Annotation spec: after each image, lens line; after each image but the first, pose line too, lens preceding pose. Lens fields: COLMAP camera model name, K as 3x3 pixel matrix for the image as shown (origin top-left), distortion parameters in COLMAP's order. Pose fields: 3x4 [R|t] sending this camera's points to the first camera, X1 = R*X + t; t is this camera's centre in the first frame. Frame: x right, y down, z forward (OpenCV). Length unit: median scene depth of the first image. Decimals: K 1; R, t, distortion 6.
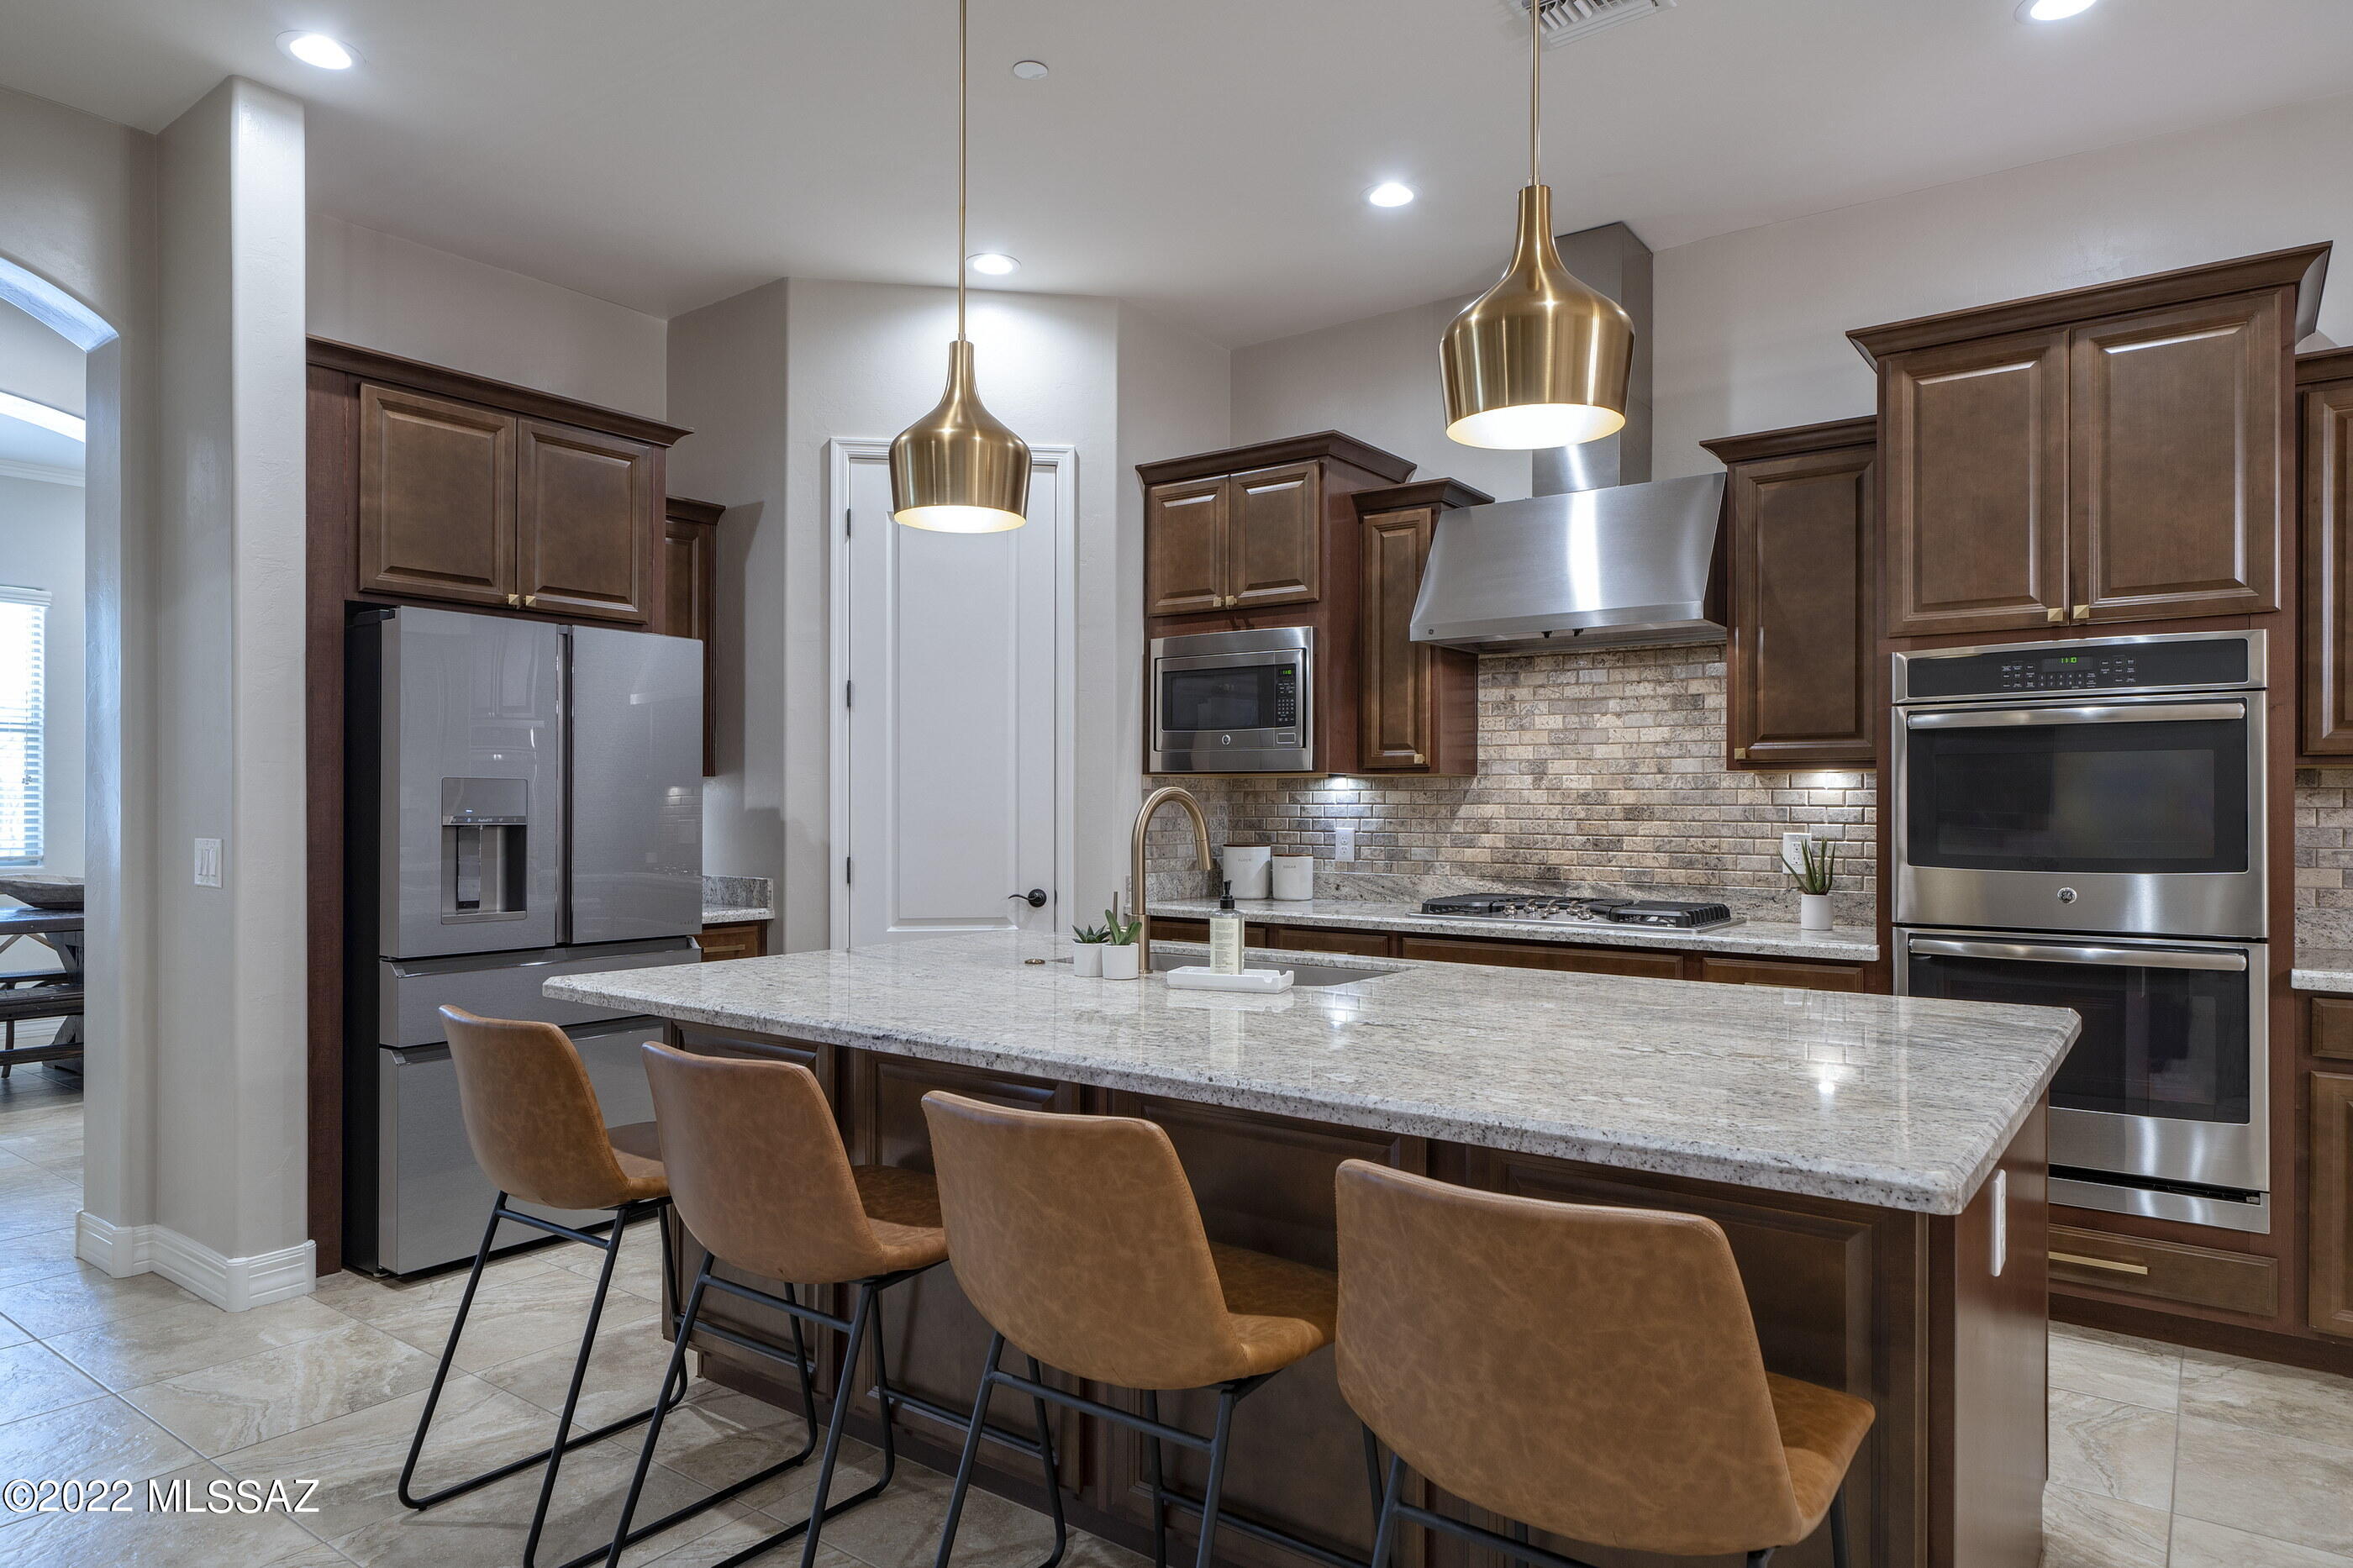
lens RADIAL K [[1403.9, 0, 1177.3], [0, 1403.9, 802.1], [0, 0, 1]] dist [-0.012187, 0.009747]
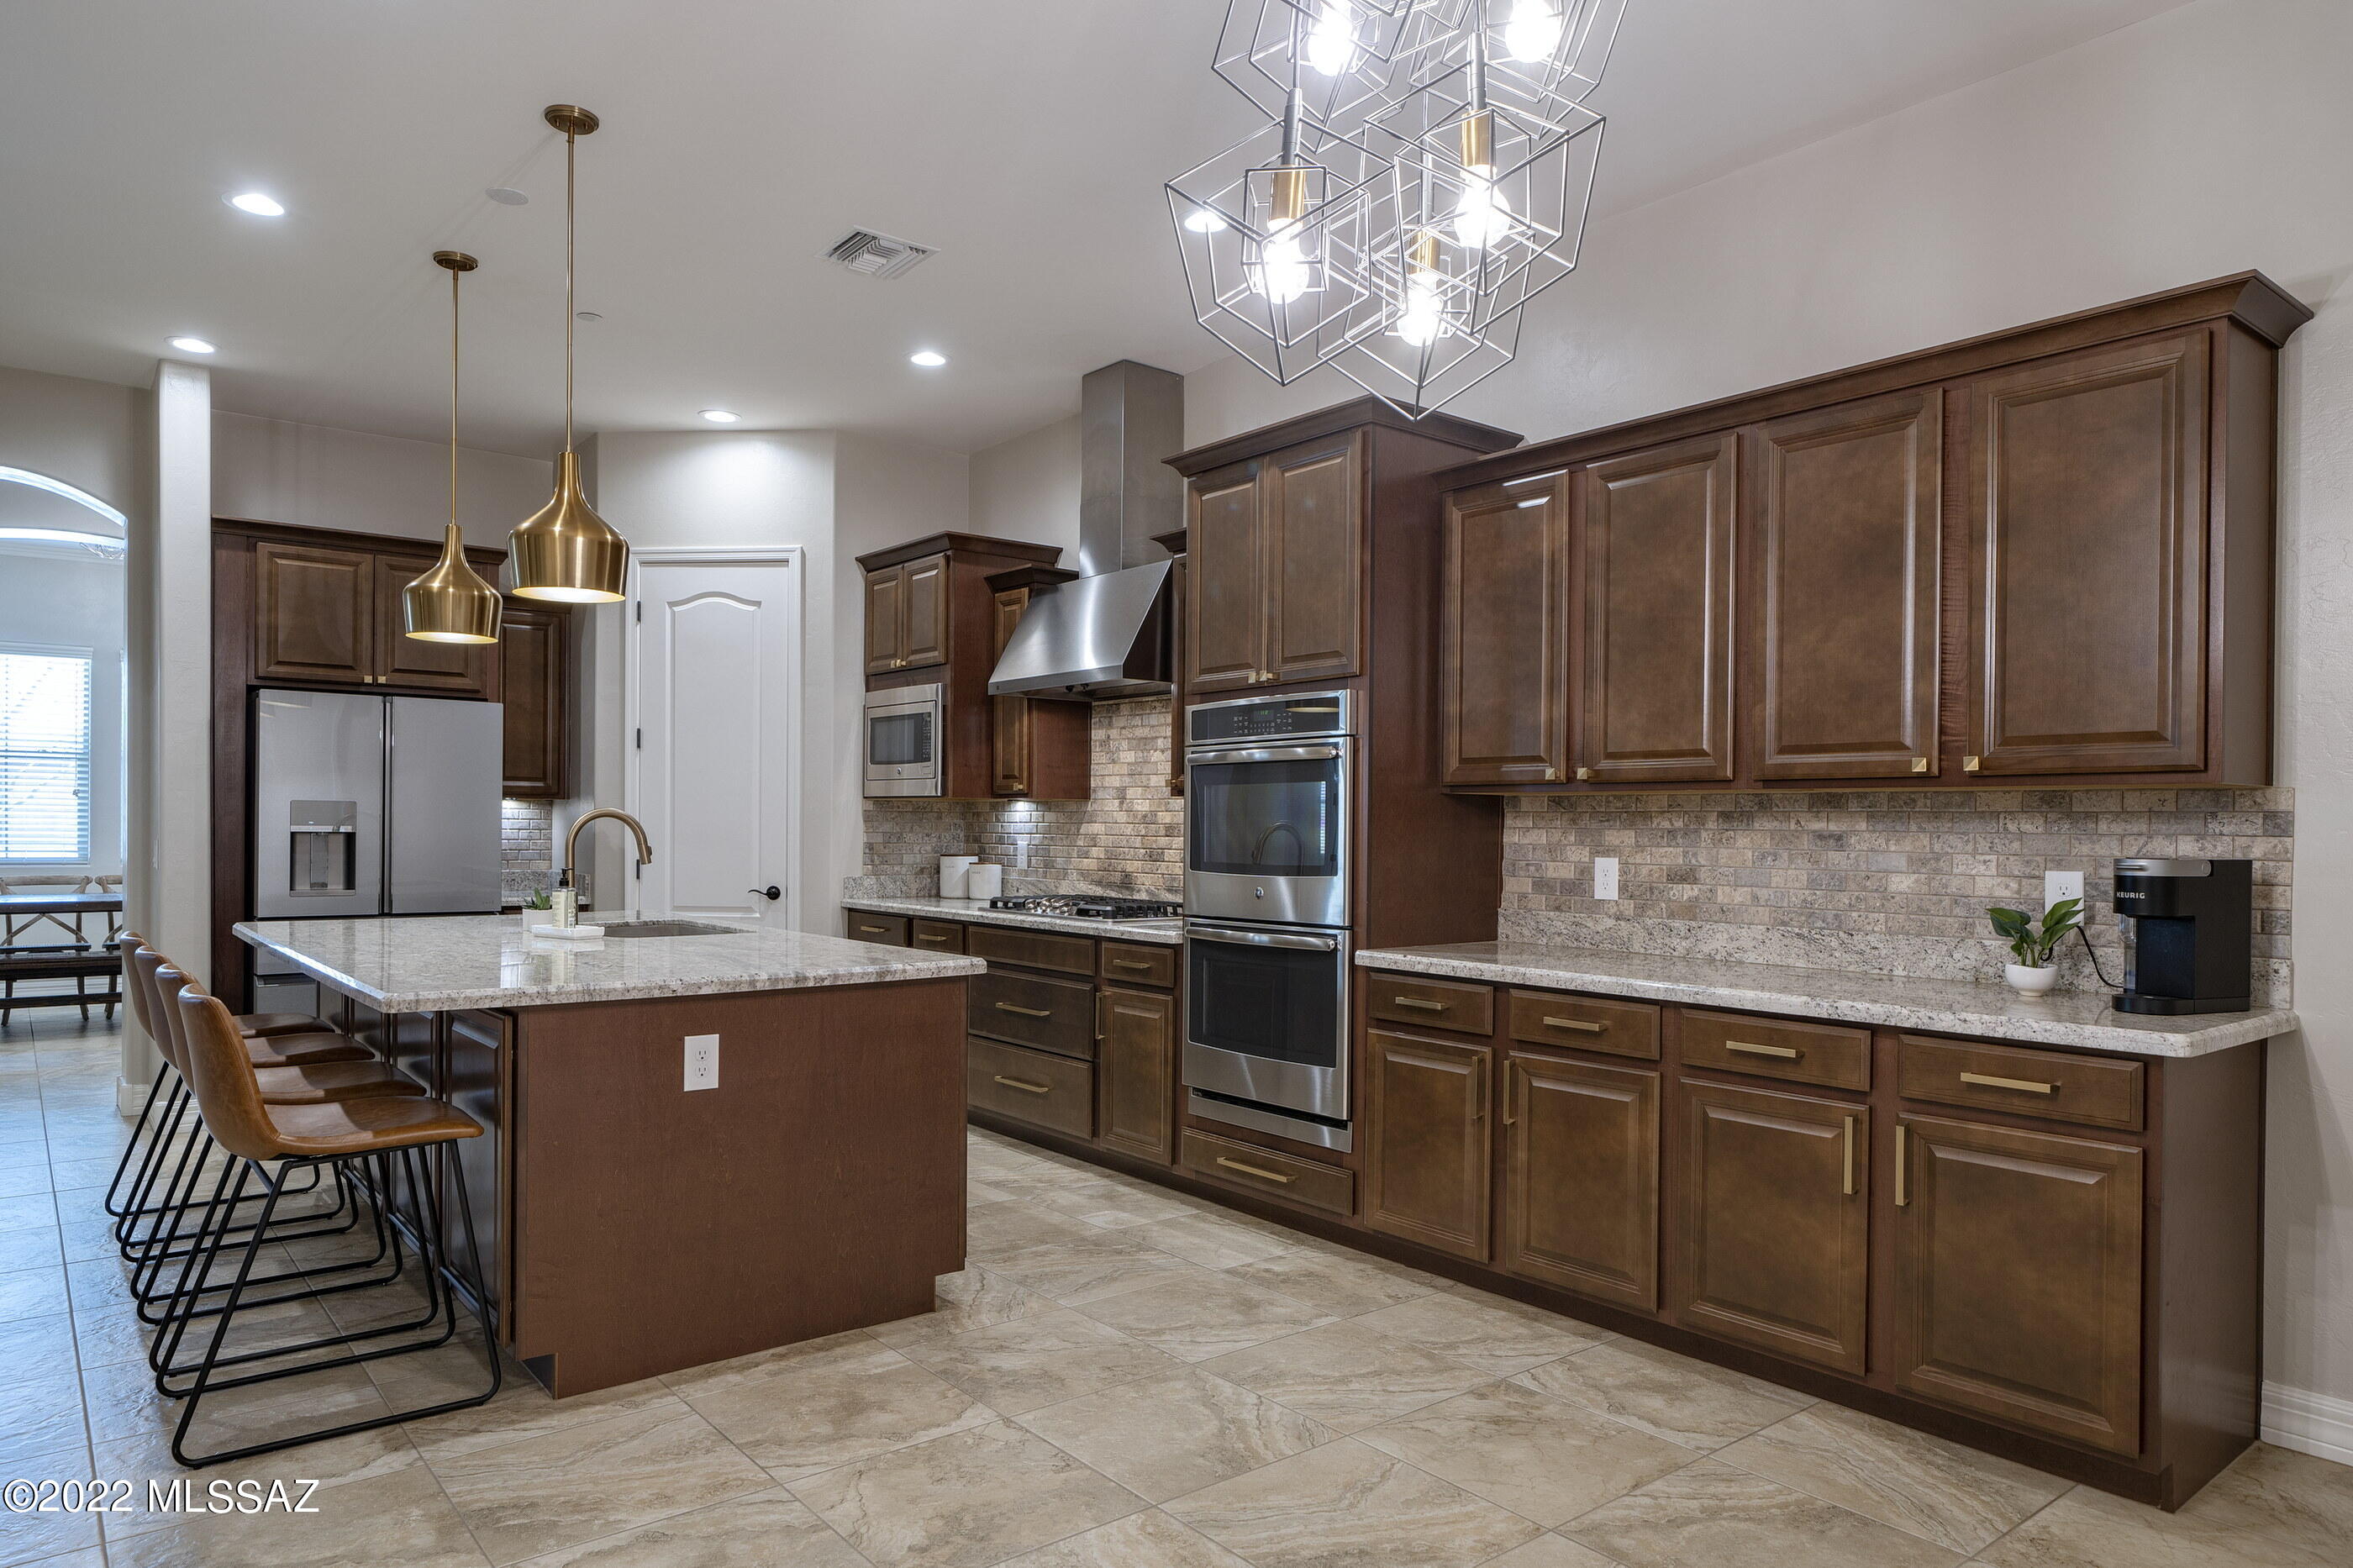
lens RADIAL K [[1463.8, 0, 1172.3], [0, 1463.8, 833.7], [0, 0, 1]] dist [-0.000194, 0.002477]
pose [[0.967924, 0.007349, -0.251136, 0.638227], [-0.005566, 0.999954, 0.007810, 0.000451], [0.251182, -0.006162, 0.967920, -0.241571]]
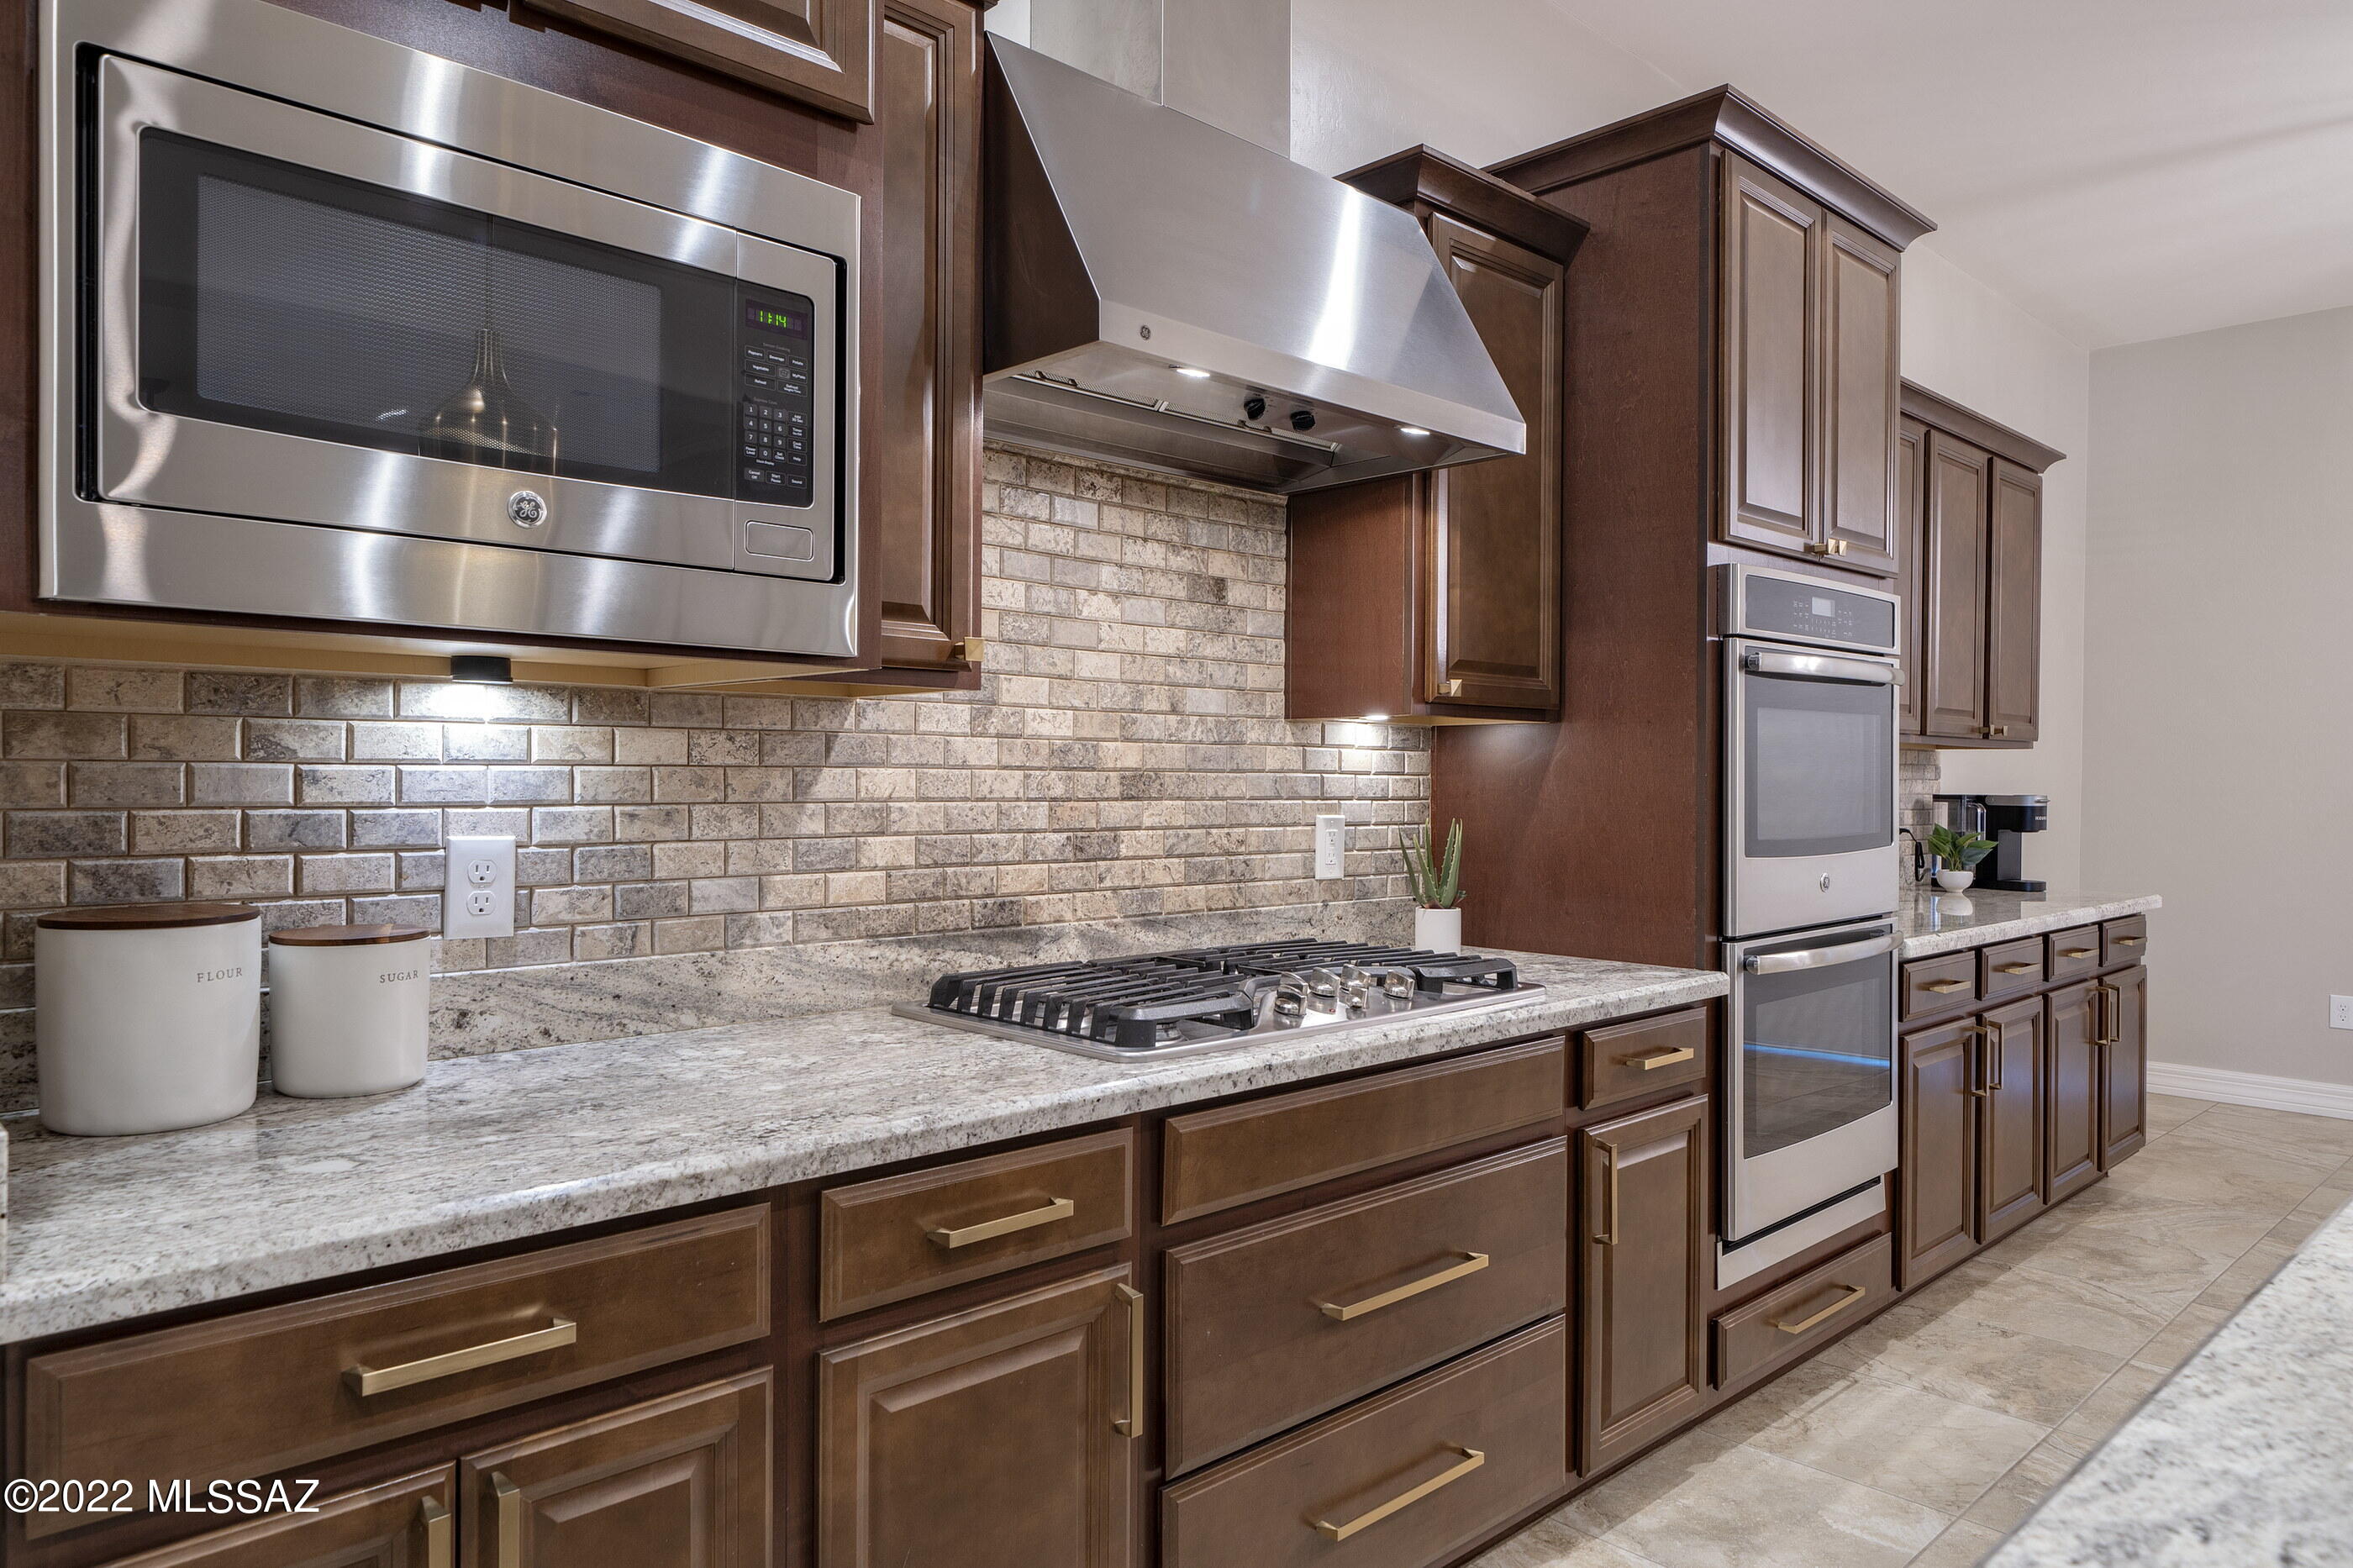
lens RADIAL K [[1467.2, 0, 1182.5], [0, 1467.2, 789.9], [0, 0, 1]] dist [-0.002878, 0.002741]
pose [[0.177780, -0.011109, 0.984007, -0.213046], [-0.007168, 0.999895, 0.012584, 0.002214], [-0.984044, -0.009291, 0.177682, 0.867311]]
